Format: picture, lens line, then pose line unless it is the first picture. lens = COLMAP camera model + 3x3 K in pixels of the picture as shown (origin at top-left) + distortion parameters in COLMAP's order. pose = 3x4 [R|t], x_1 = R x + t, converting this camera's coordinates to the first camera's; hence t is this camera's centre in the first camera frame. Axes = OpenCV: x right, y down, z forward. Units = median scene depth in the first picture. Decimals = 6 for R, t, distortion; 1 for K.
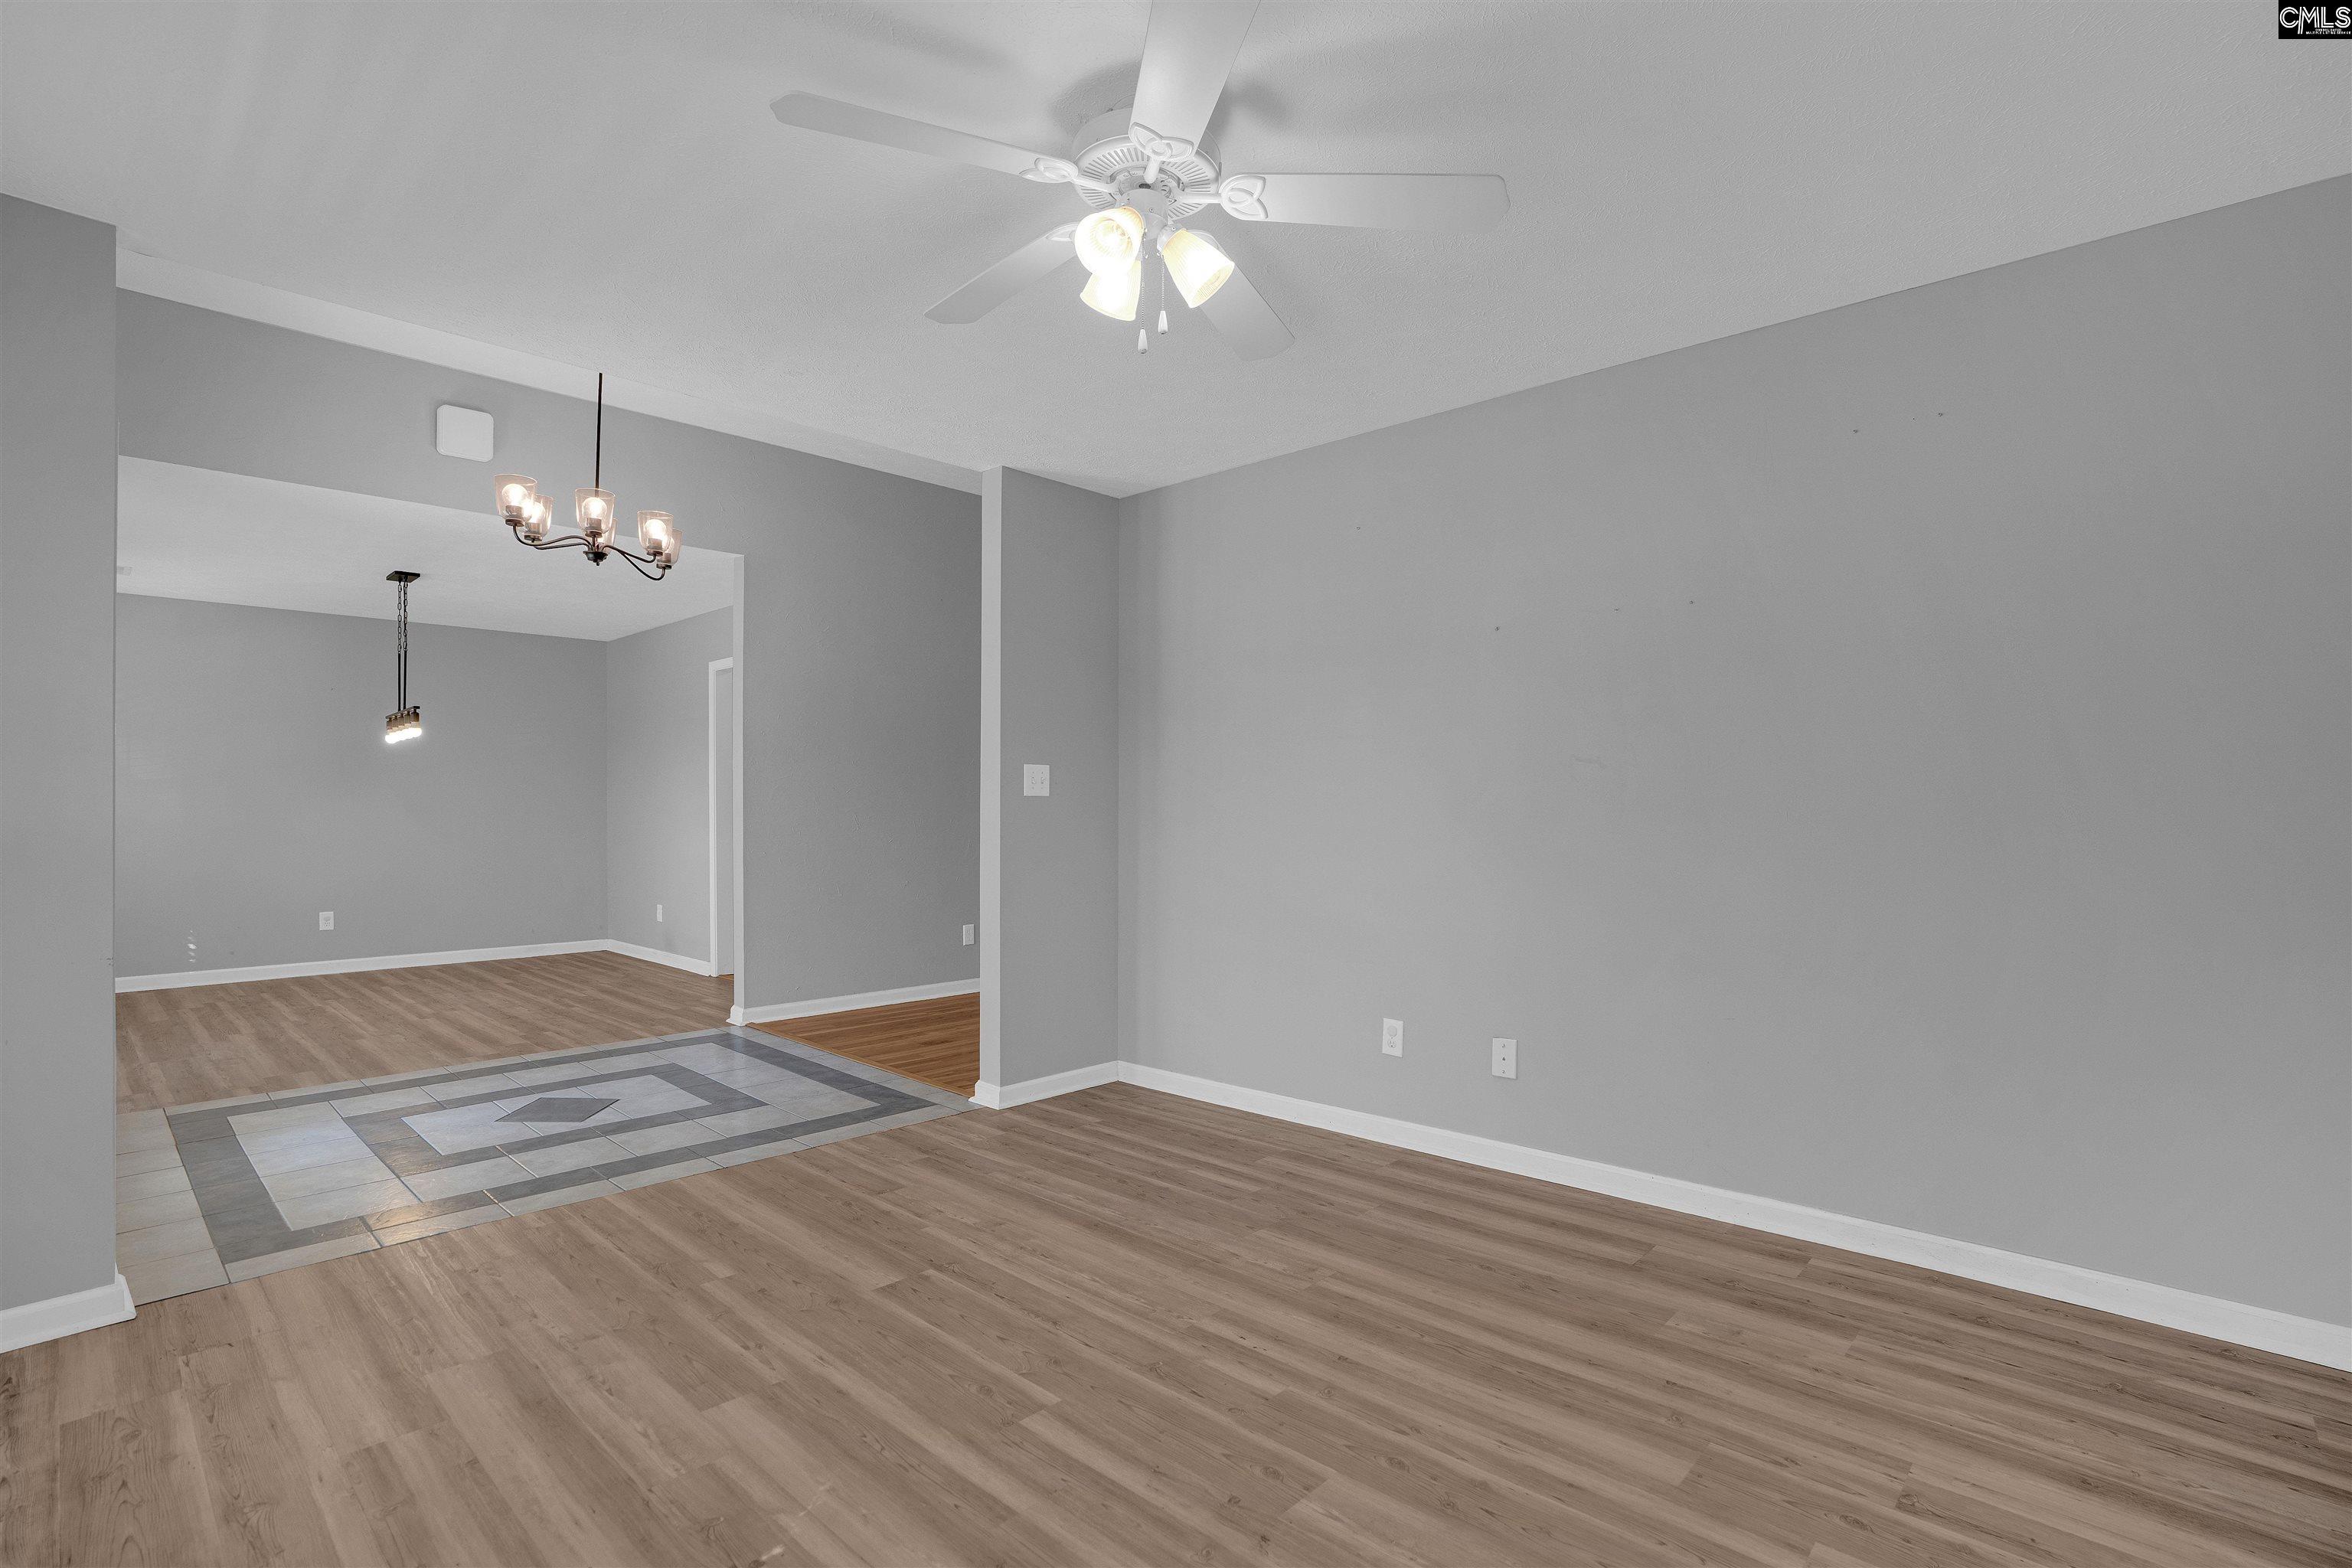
lens RADIAL K [[1117.6, 0, 1188.8], [0, 1117.6, 788.3], [0, 0, 1]] dist [-0.068218, 0.029564]
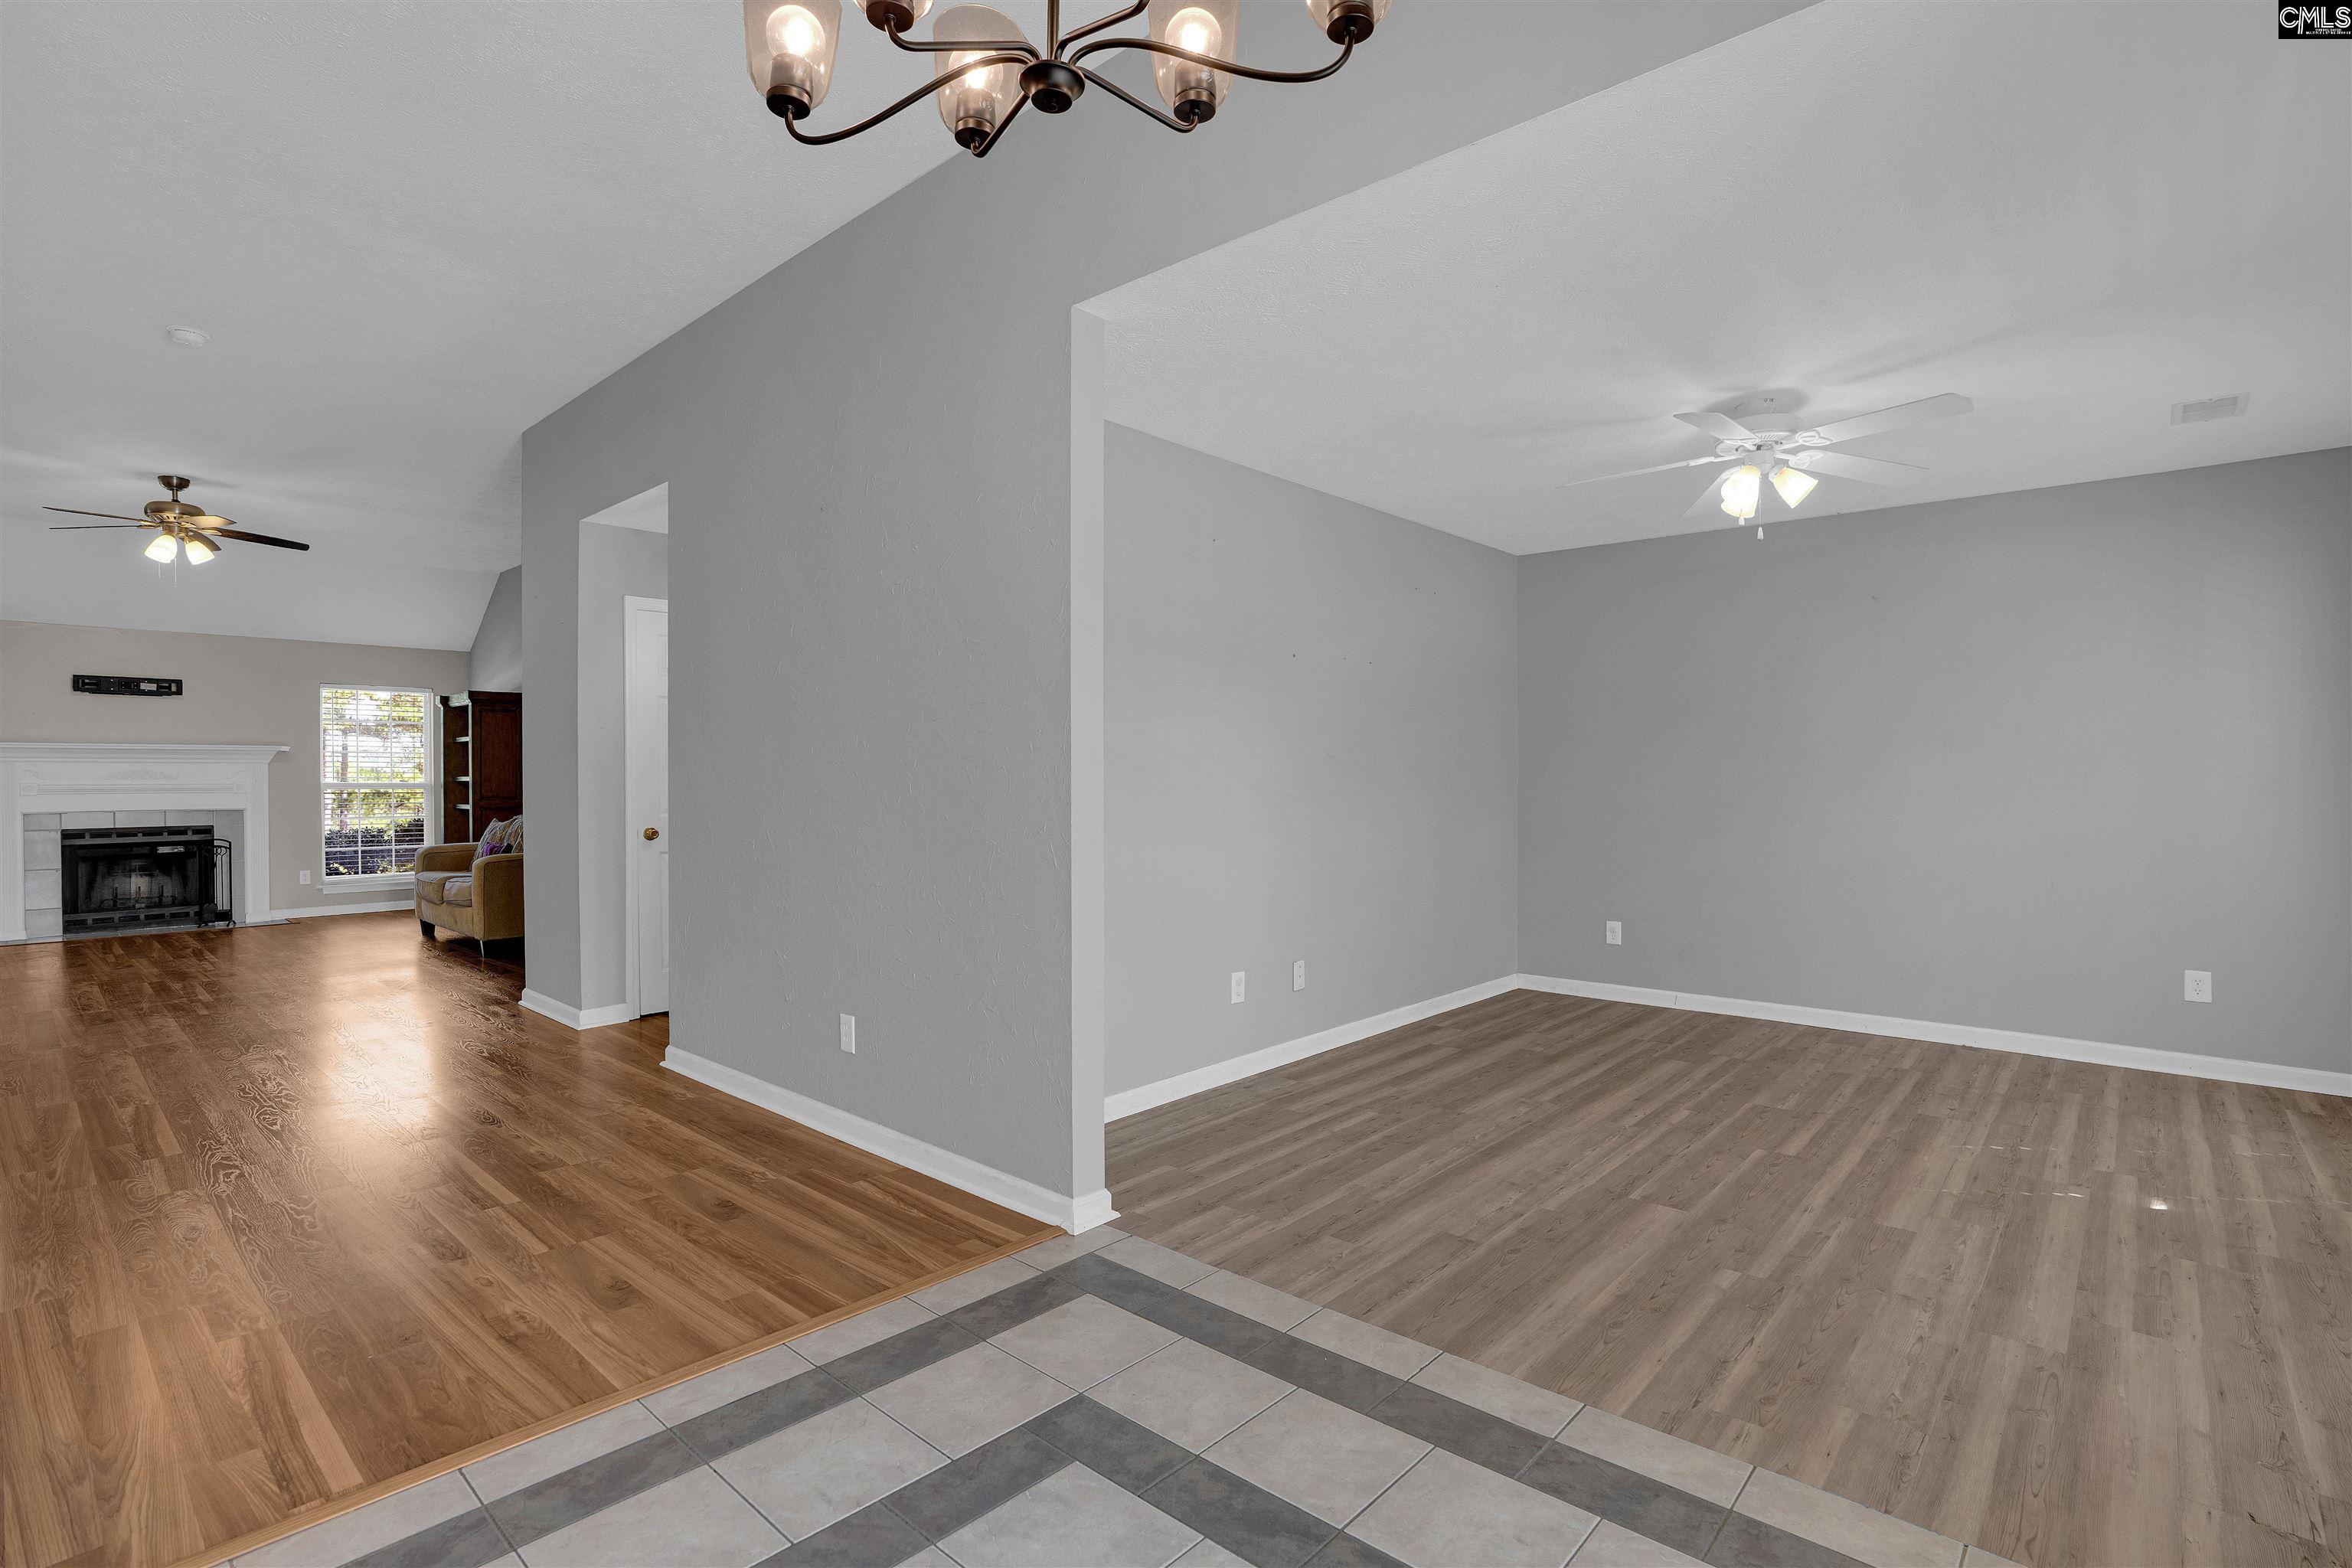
lens RADIAL K [[1117.6, 0, 1188.8], [0, 1117.6, 788.3], [0, 0, 1]] dist [-0.068218, 0.029564]
pose [[-0.024918, -0.010666, 0.999633, -1.420920], [-0.014408, 0.999843, 0.010309, 0.002147], [-0.999586, -0.014146, -0.025067, 1.552297]]
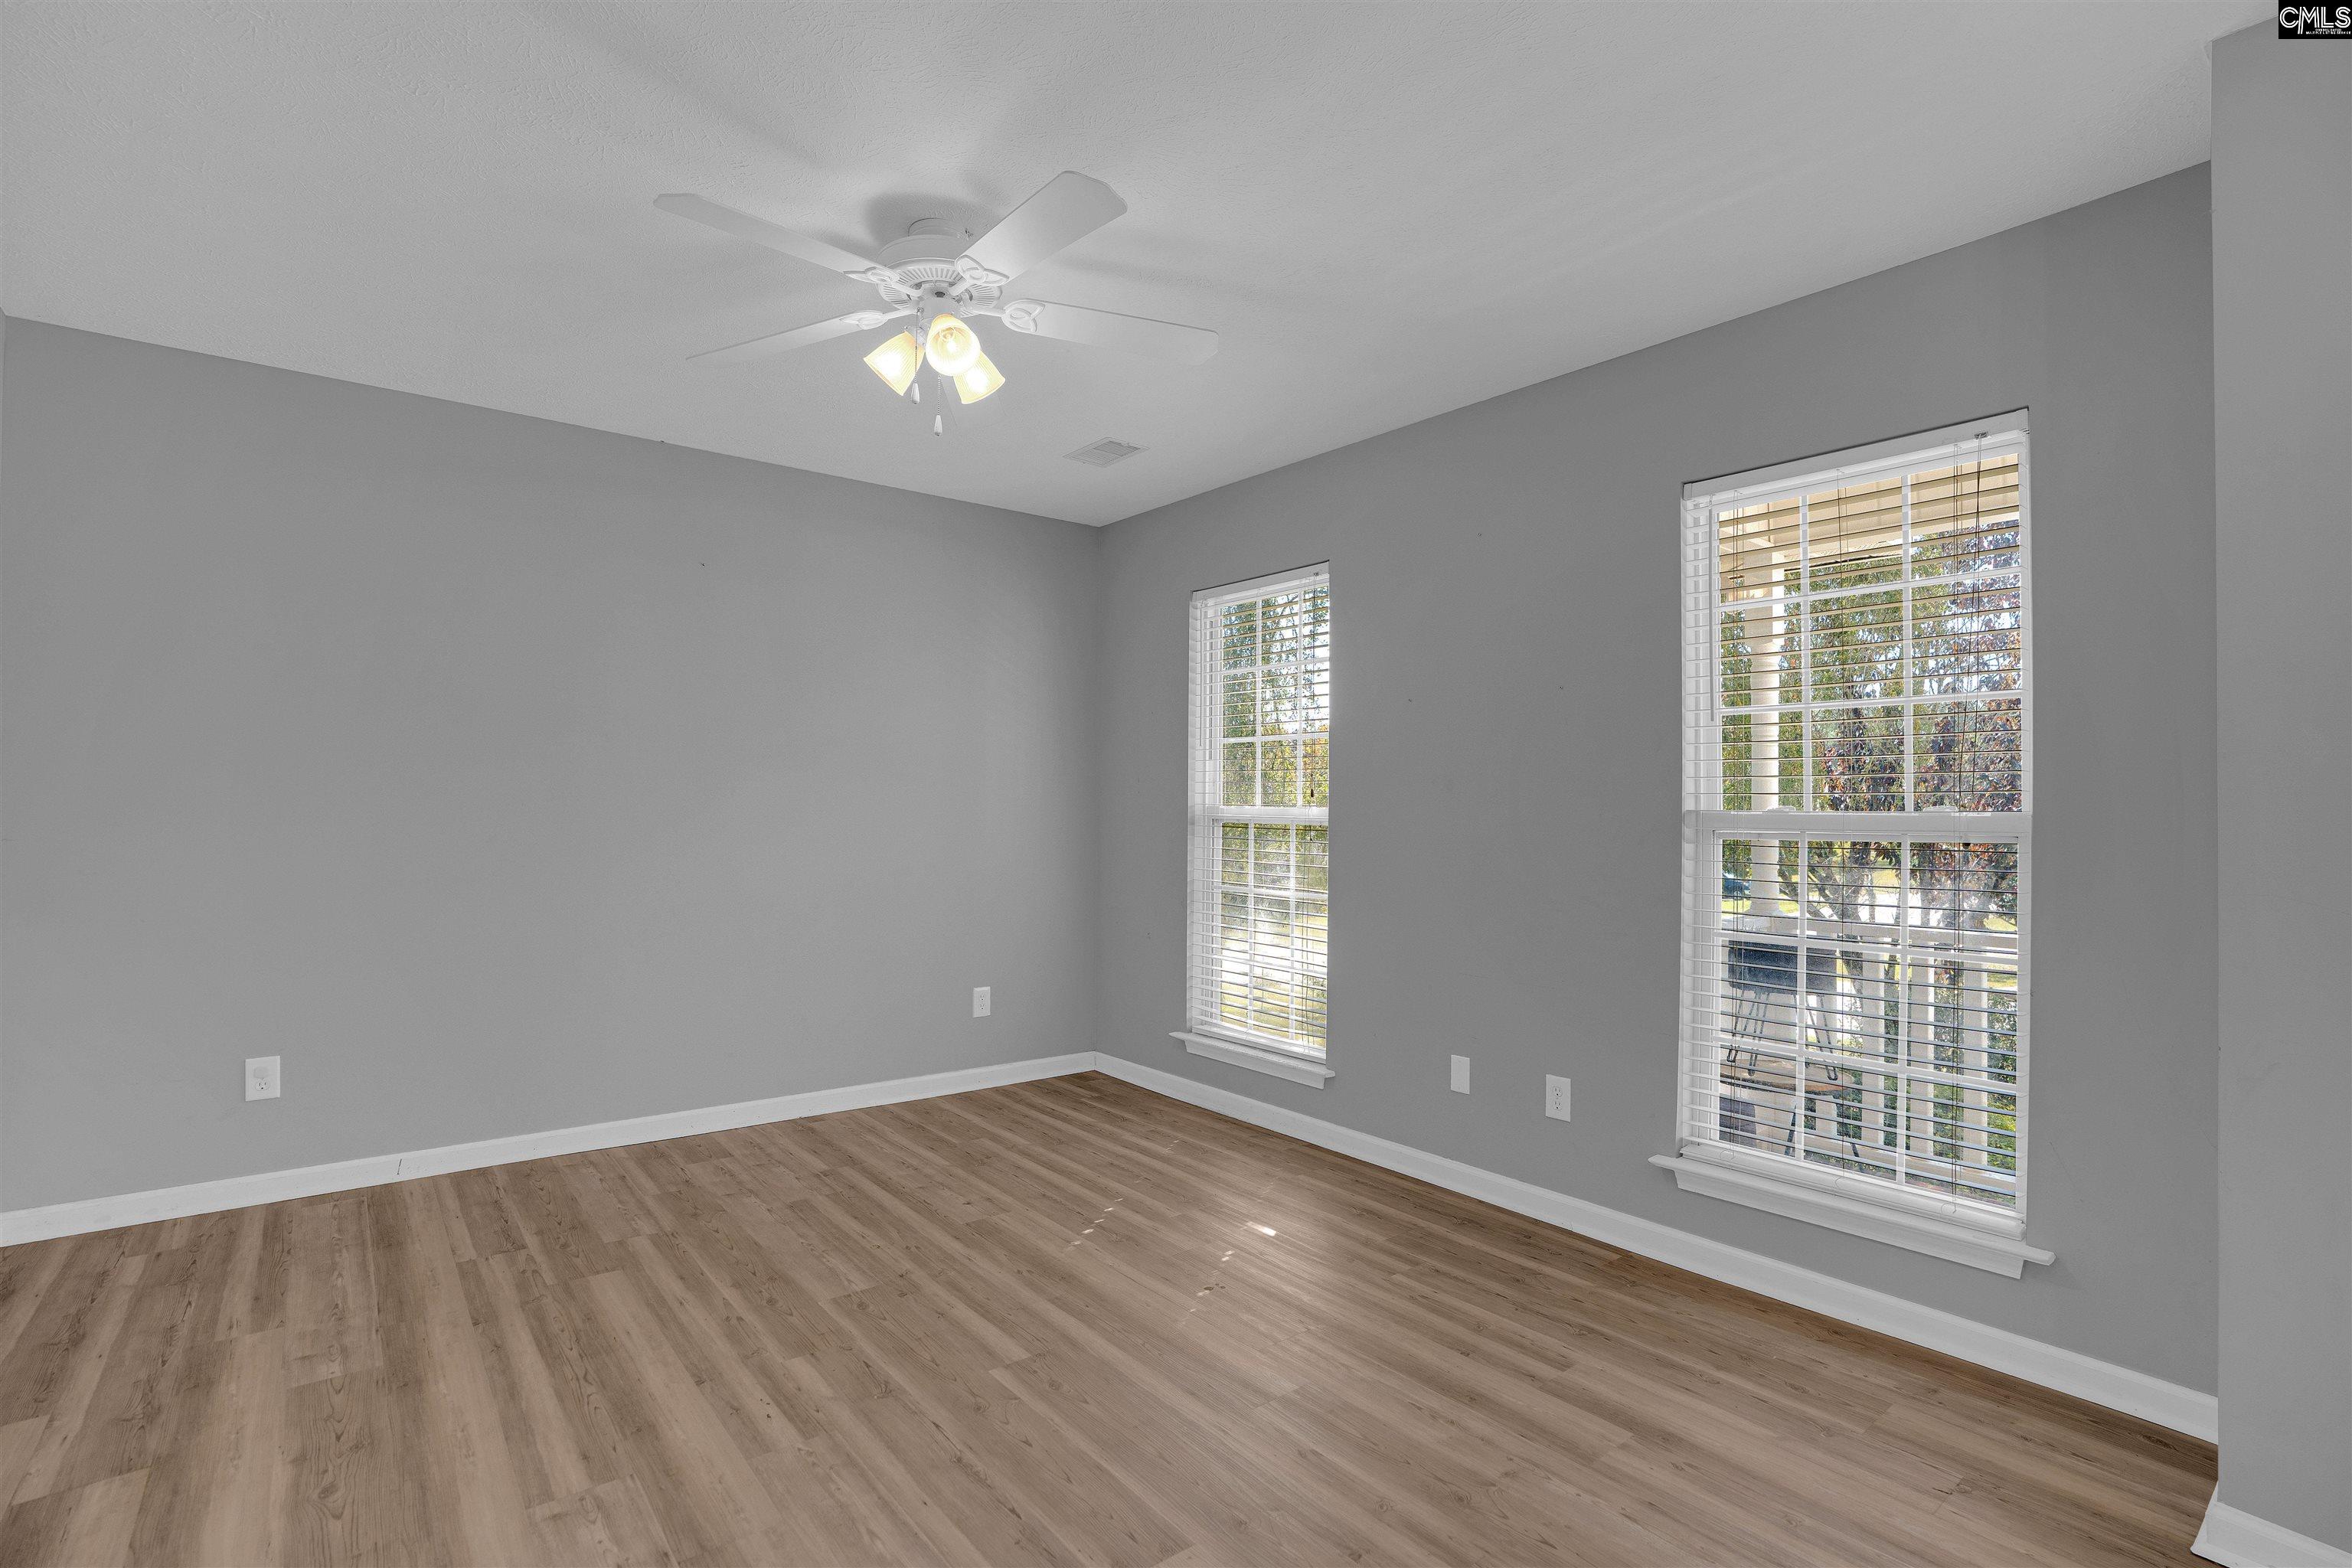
lens RADIAL K [[1117.6, 0, 1188.8], [0, 1117.6, 788.3], [0, 0, 1]] dist [-0.068218, 0.029564]
pose [[-0.989361, -0.007310, 0.145297, -0.377759], [-0.010377, 0.999739, -0.020365, -0.000736], [-0.145110, -0.021656, -0.989178, 1.667794]]
